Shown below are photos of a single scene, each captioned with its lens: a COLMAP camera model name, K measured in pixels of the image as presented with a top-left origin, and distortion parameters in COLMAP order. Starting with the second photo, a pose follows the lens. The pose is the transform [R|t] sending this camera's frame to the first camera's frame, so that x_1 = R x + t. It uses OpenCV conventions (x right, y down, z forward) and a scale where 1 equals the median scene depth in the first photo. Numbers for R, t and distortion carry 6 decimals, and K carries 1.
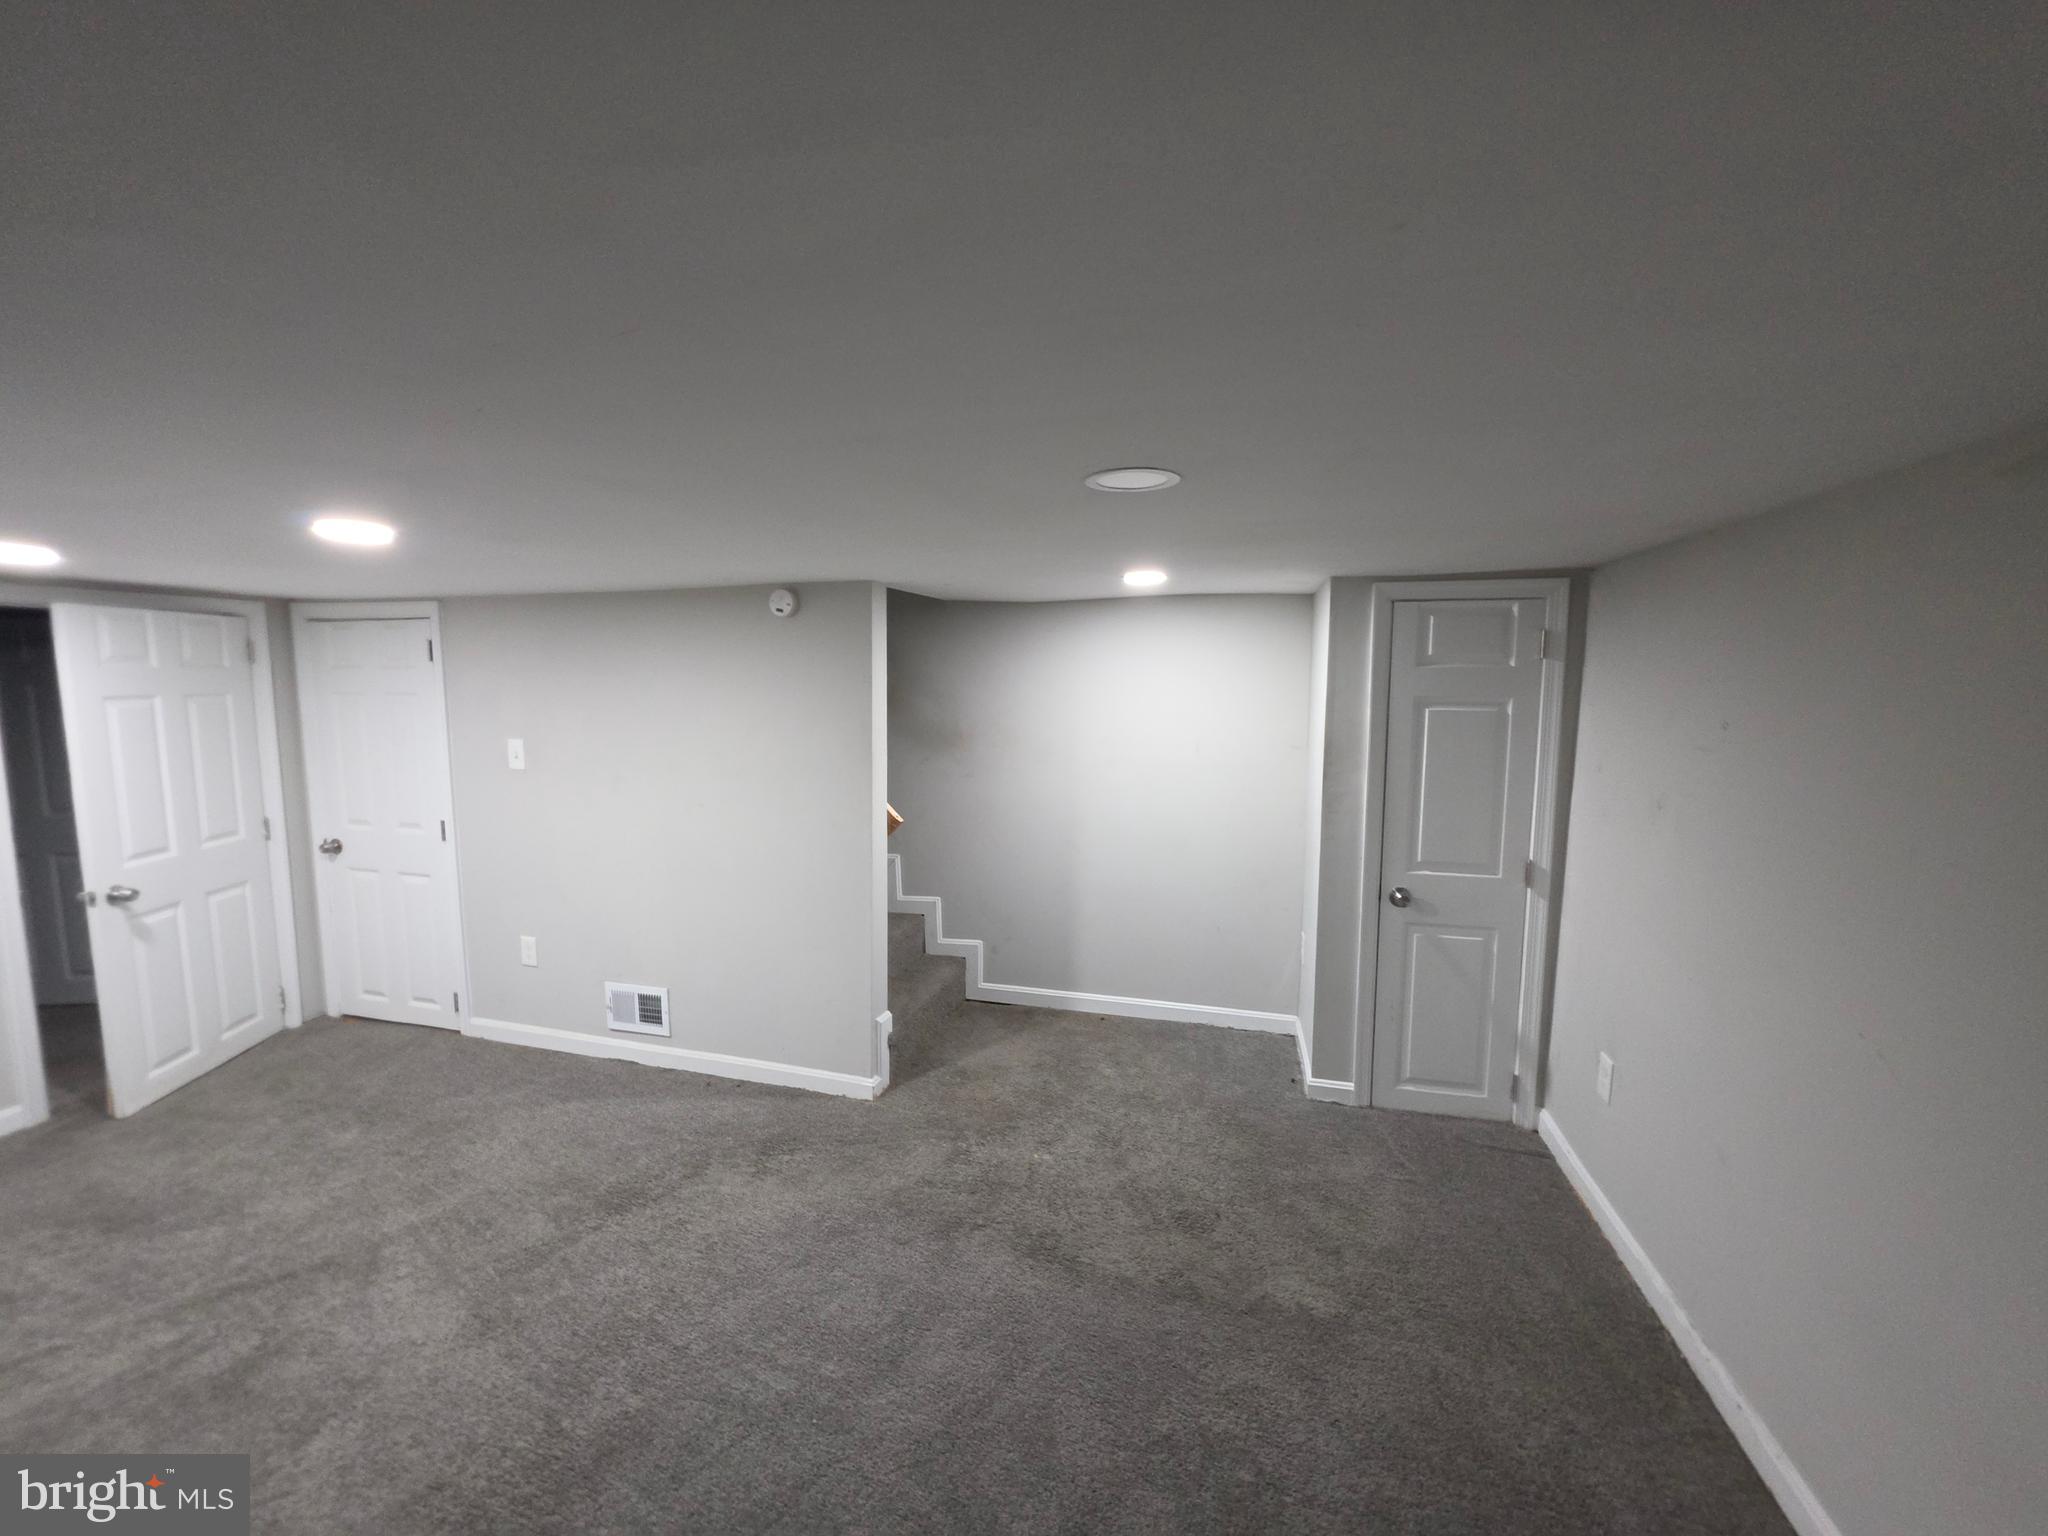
lens RADIAL K [[849.7, 0, 1046.0], [0, 849.7, 760.3], [0, 0, 1]] dist [-0.009068, 0.000572]
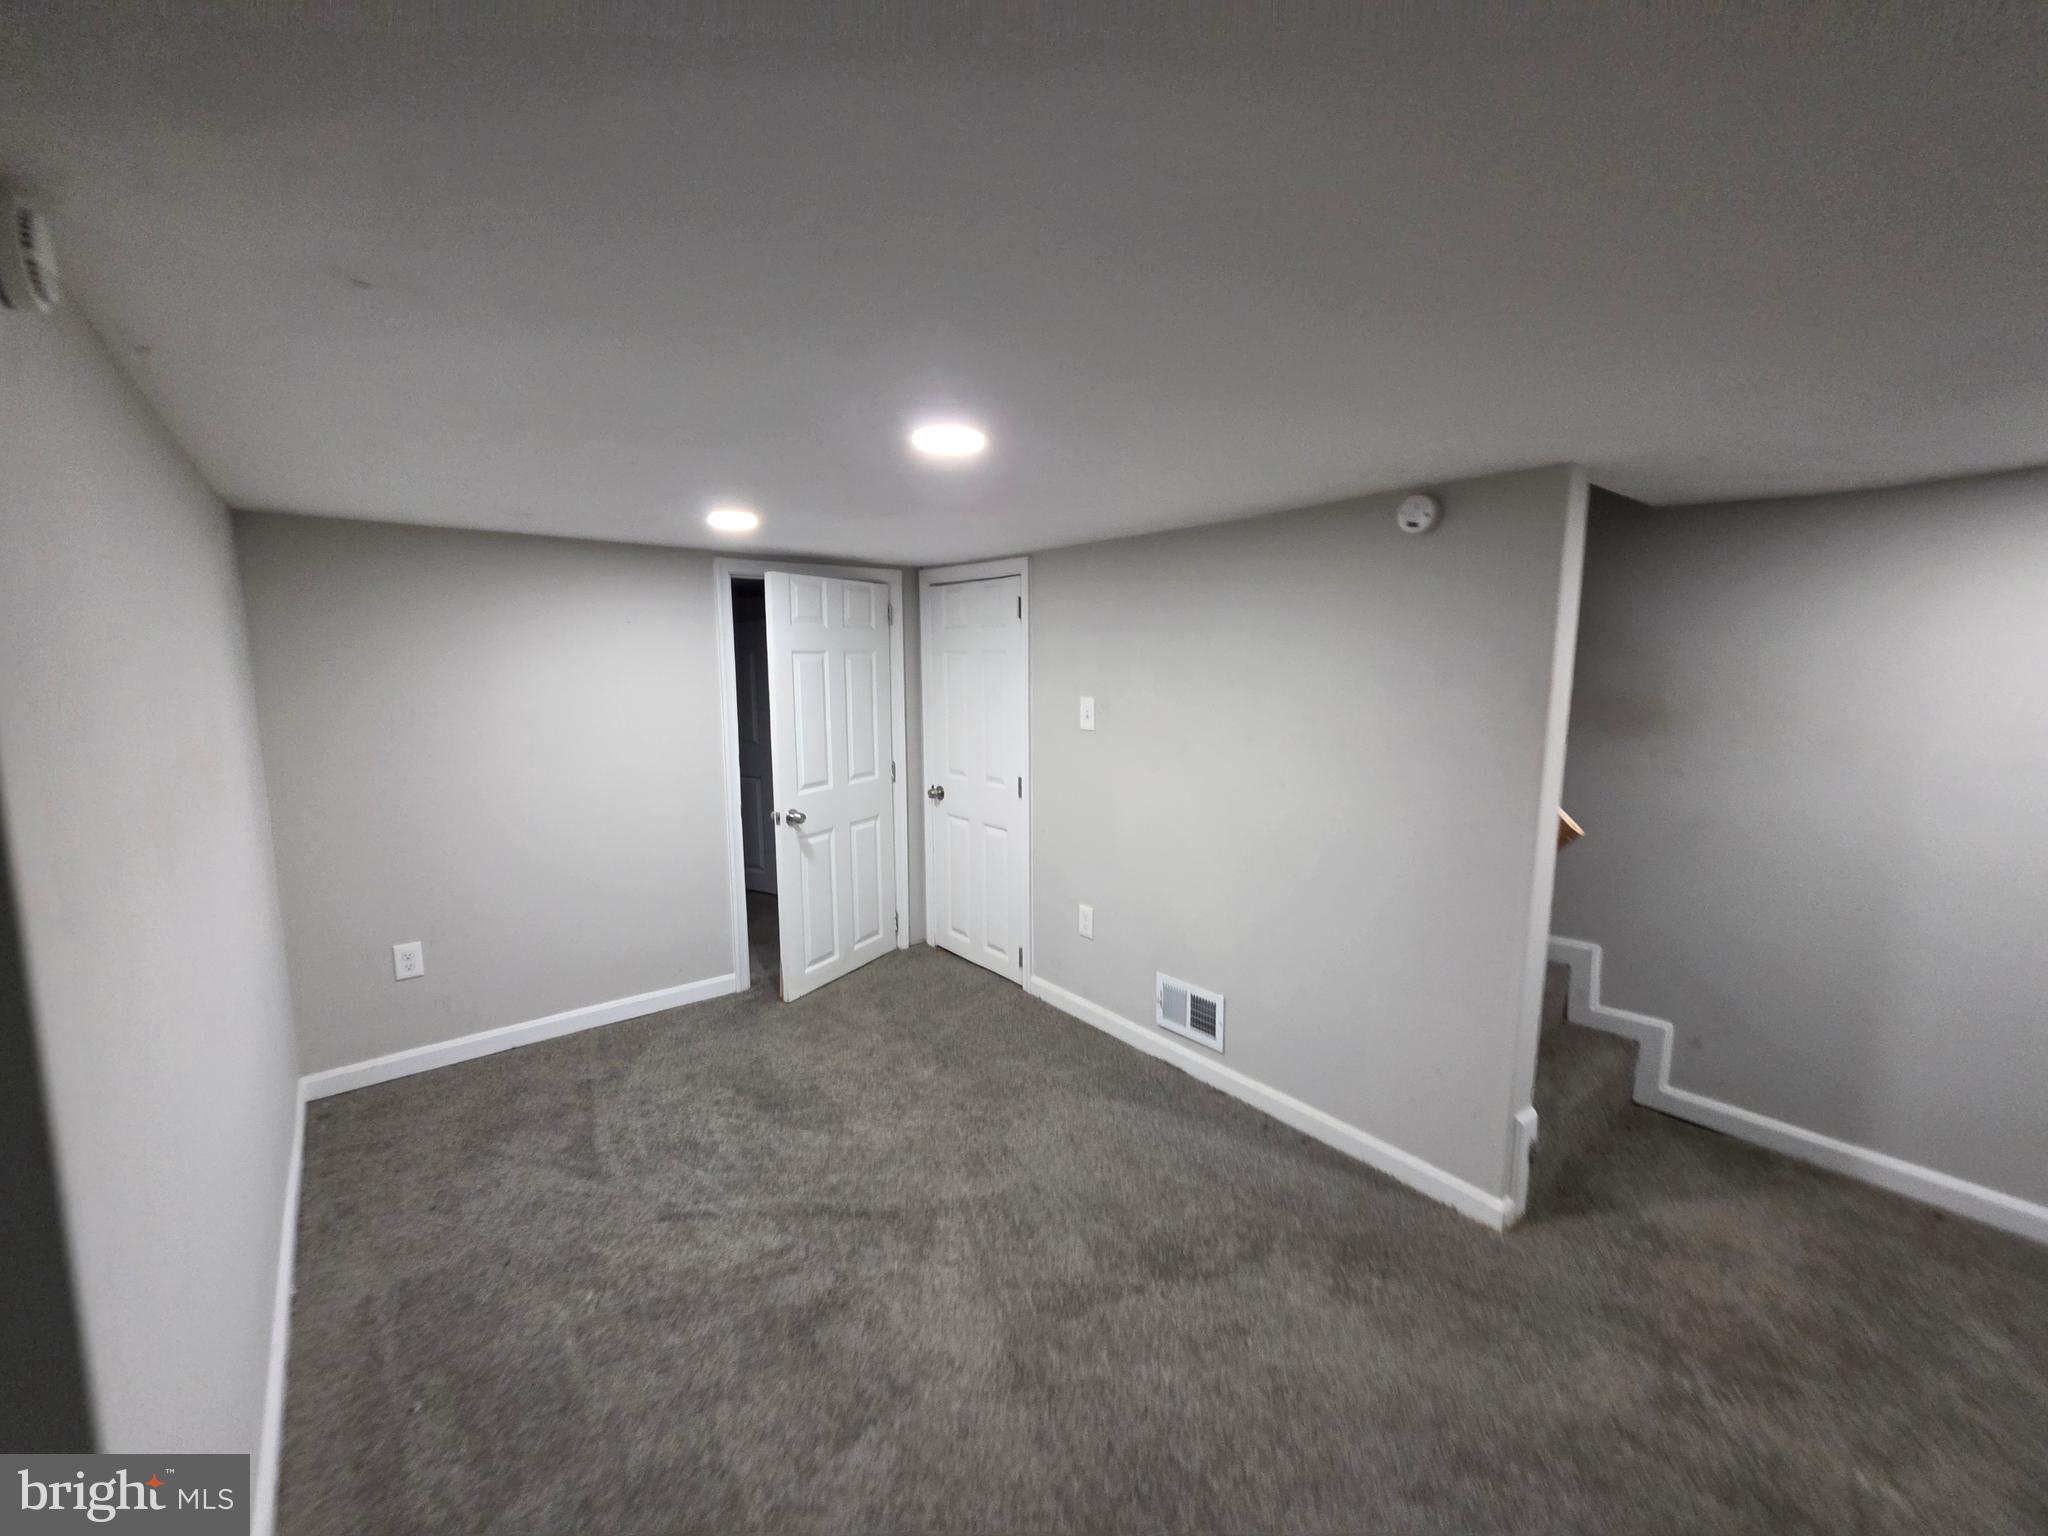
lens RADIAL K [[816.6, 0, 1001.5], [0, 816.6, 757.5], [0, 0, 1]] dist [0.000437, 0.000393]
pose [[0.791687, 0.065906, -0.607362, -0.155000], [-0.055887, 0.997808, 0.035425, 0.016101], [0.608365, 0.005898, 0.793635, 0.234609]]
